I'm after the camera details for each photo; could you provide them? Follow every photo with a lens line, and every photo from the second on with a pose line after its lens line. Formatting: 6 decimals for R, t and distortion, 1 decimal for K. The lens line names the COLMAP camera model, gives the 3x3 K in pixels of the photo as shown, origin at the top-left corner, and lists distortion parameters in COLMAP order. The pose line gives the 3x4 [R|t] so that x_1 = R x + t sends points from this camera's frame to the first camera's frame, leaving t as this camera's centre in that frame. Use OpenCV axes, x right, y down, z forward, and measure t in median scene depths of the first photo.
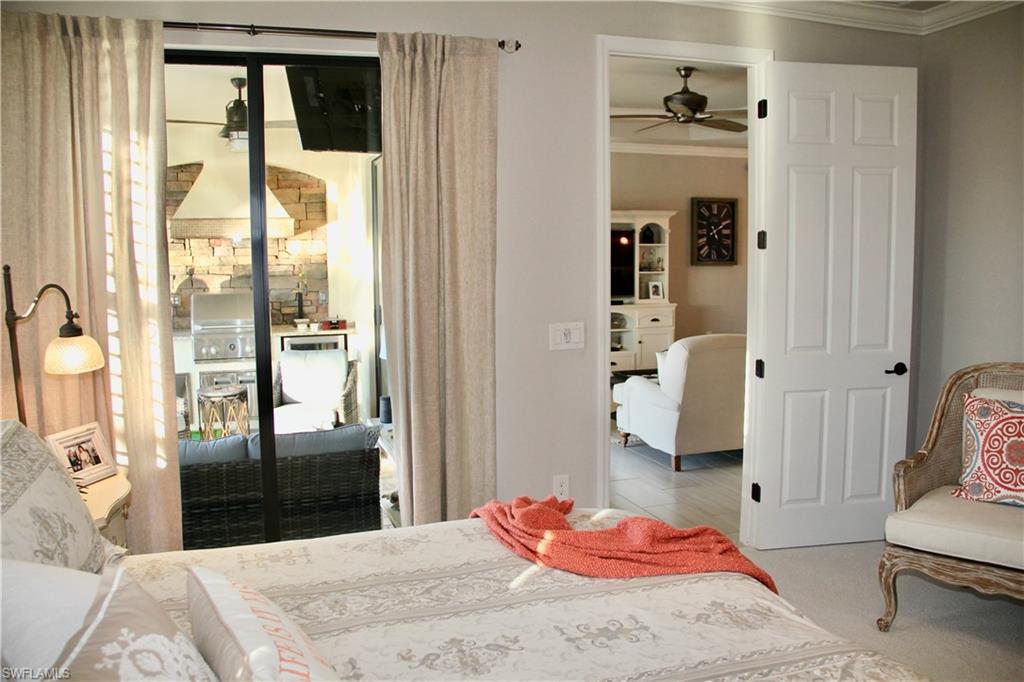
lens RADIAL K [[853.4, 0, 514.6], [0, 853.4, 337.7], [0, 0, 1]] dist [-0.169330, 0.129690]
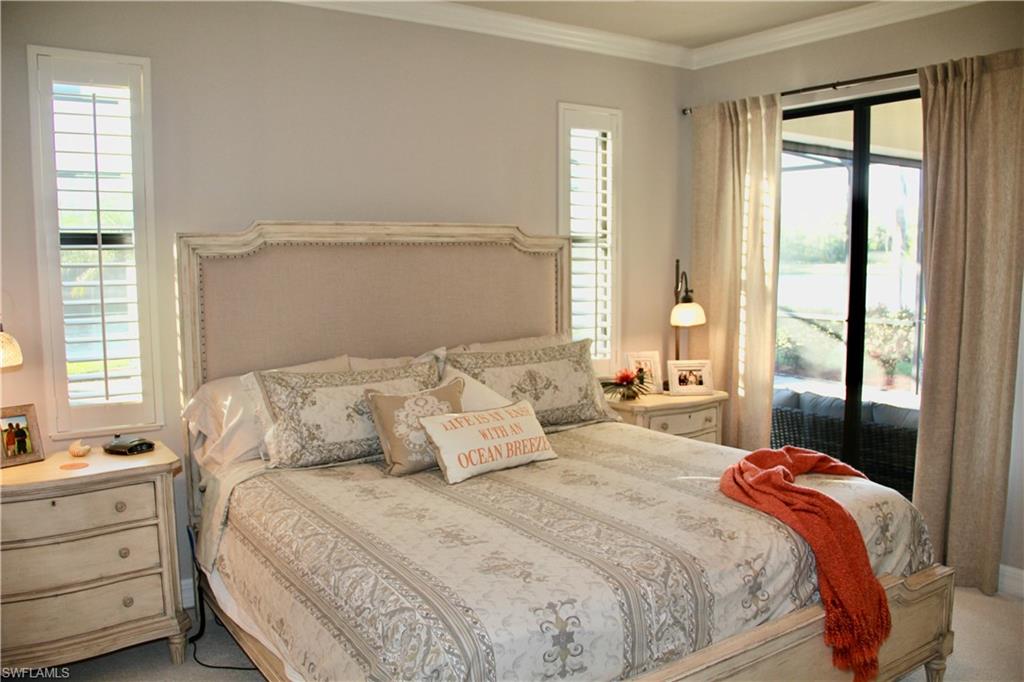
lens RADIAL K [[853.4, 0, 519.4], [0, 853.4, 342.2], [0, 0, 1]] dist [-0.169330, 0.129690]
pose [[0.266646, 0.106057, -0.957942, 0.970946], [-0.094170, 0.992038, 0.083620, -0.034157], [0.959183, 0.067912, 0.274510, 0.206362]]
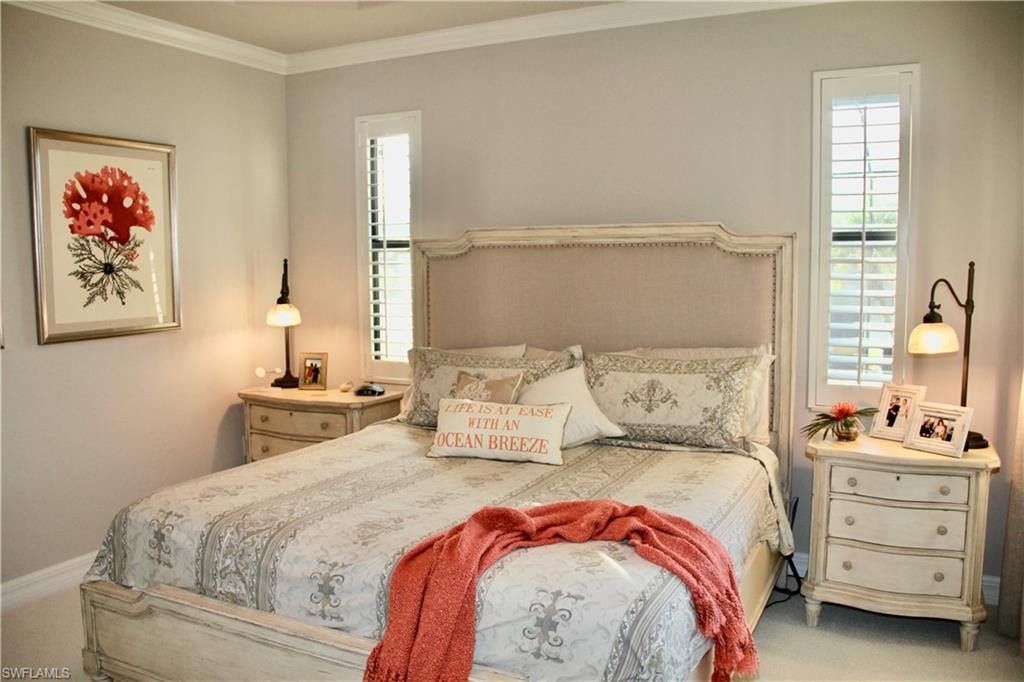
lens RADIAL K [[853.4, 0, 506.3], [0, 853.4, 333.6], [0, 0, 1]] dist [-0.169330, 0.129690]
pose [[-0.726822, 0.075525, -0.682661, 0.682726], [-0.051751, 0.985088, 0.164081, -0.143570], [0.684874, 0.154586, -0.712075, 1.367687]]
